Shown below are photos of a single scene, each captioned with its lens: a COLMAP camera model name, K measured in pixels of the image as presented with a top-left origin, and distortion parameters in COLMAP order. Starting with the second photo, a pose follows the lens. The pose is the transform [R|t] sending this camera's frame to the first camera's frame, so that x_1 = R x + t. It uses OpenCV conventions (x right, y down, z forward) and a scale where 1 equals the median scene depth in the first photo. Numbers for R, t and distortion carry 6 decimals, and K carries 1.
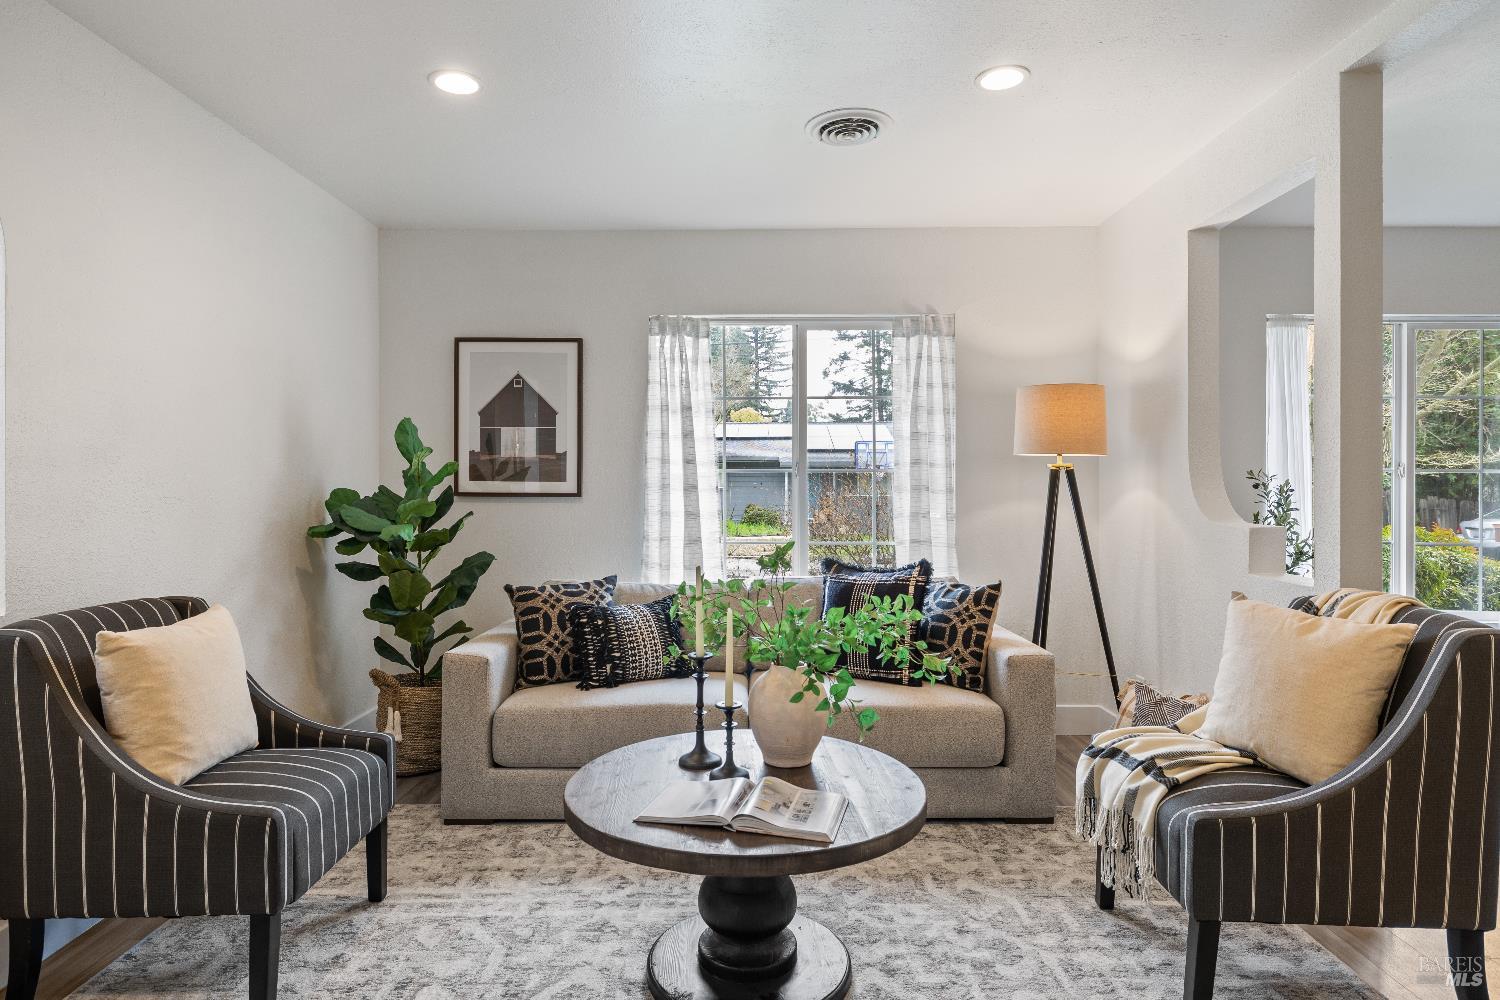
lens RADIAL K [[848.3, 0, 747.6], [0, 848.3, 492.0], [0, 0, 1]] dist [0.000638, -0.000533]
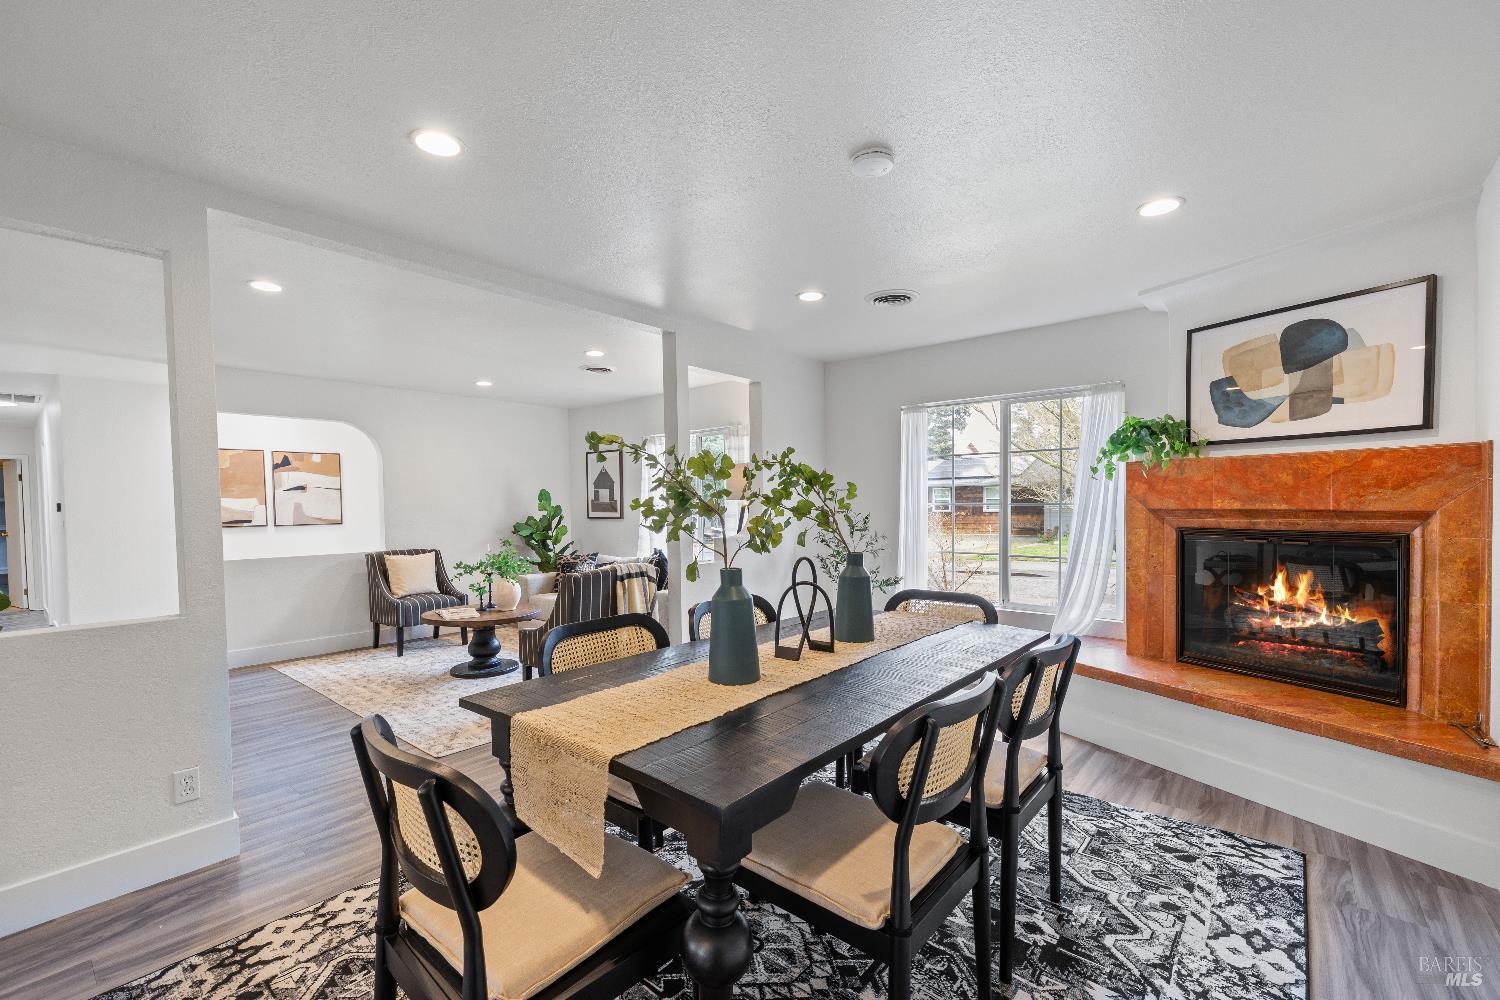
lens RADIAL K [[646.0, 0, 754.4], [0, 646.0, 526.2], [0, 0, 1]] dist [-0.000145, -0.000045]
pose [[0.767006, 0.012981, -0.641508, 1.391606], [0.004640, 0.999657, 0.025776, -0.021711], [0.641623, -0.022747, 0.766683, -0.120807]]
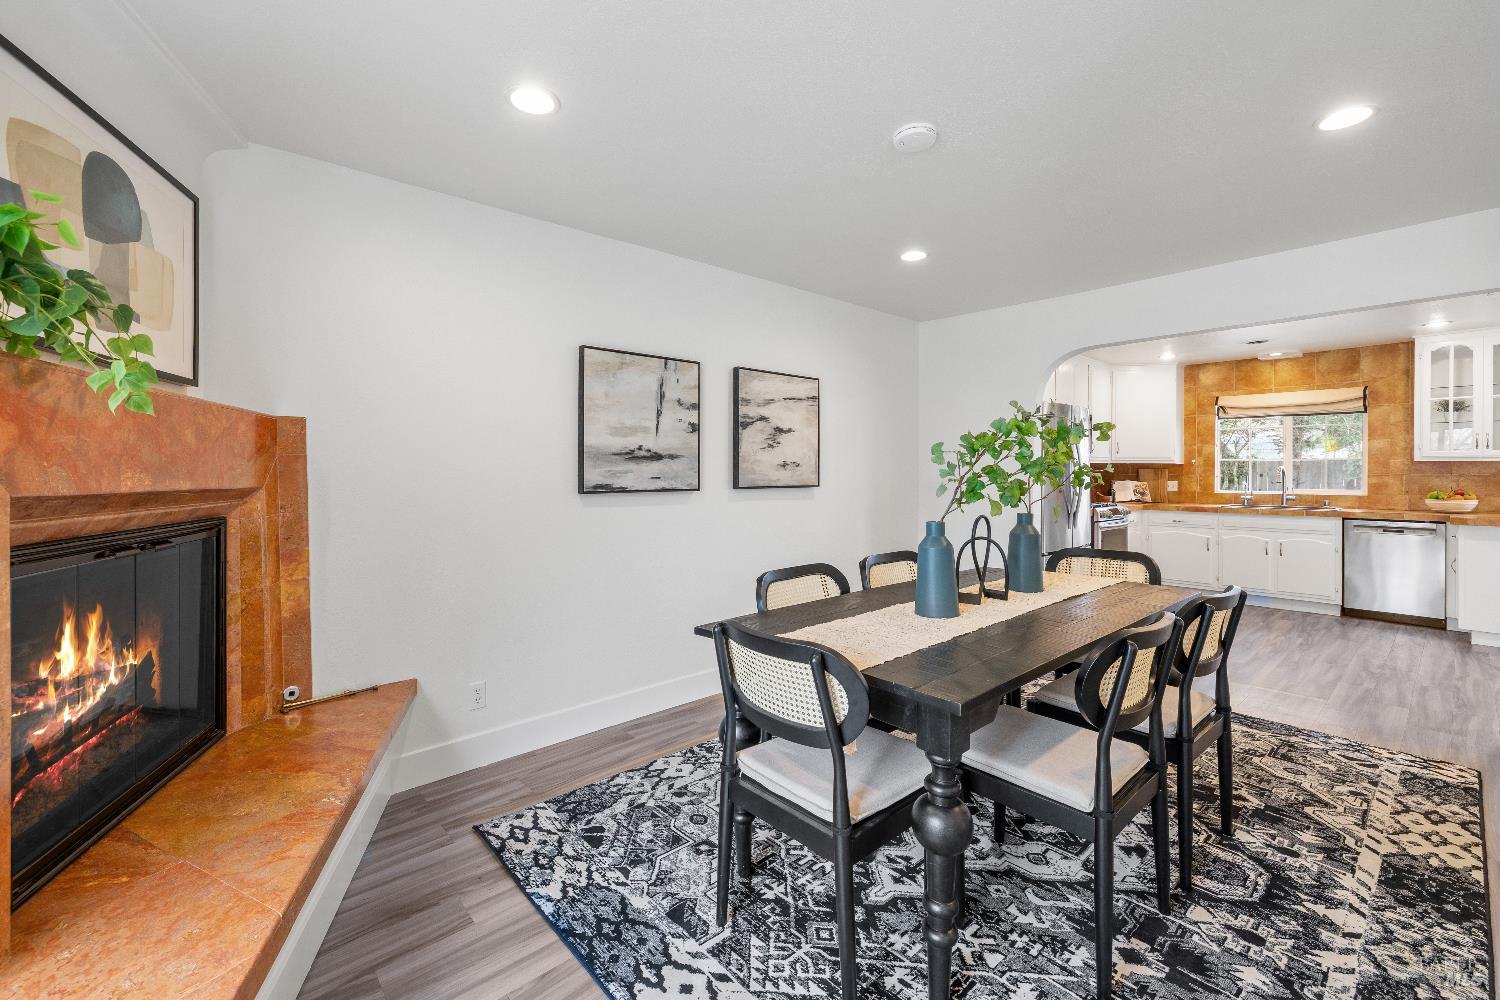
lens RADIAL K [[633.6, 0, 744.5], [0, 633.6, 485.3], [0, 0, 1]] dist [-0.002078, -0.000298]
pose [[-0.663080, -0.011236, 0.748465, 0.720988], [0.010712, 0.999643, 0.024497, -0.030154], [-0.748472, 0.024261, -0.662722, 0.979510]]
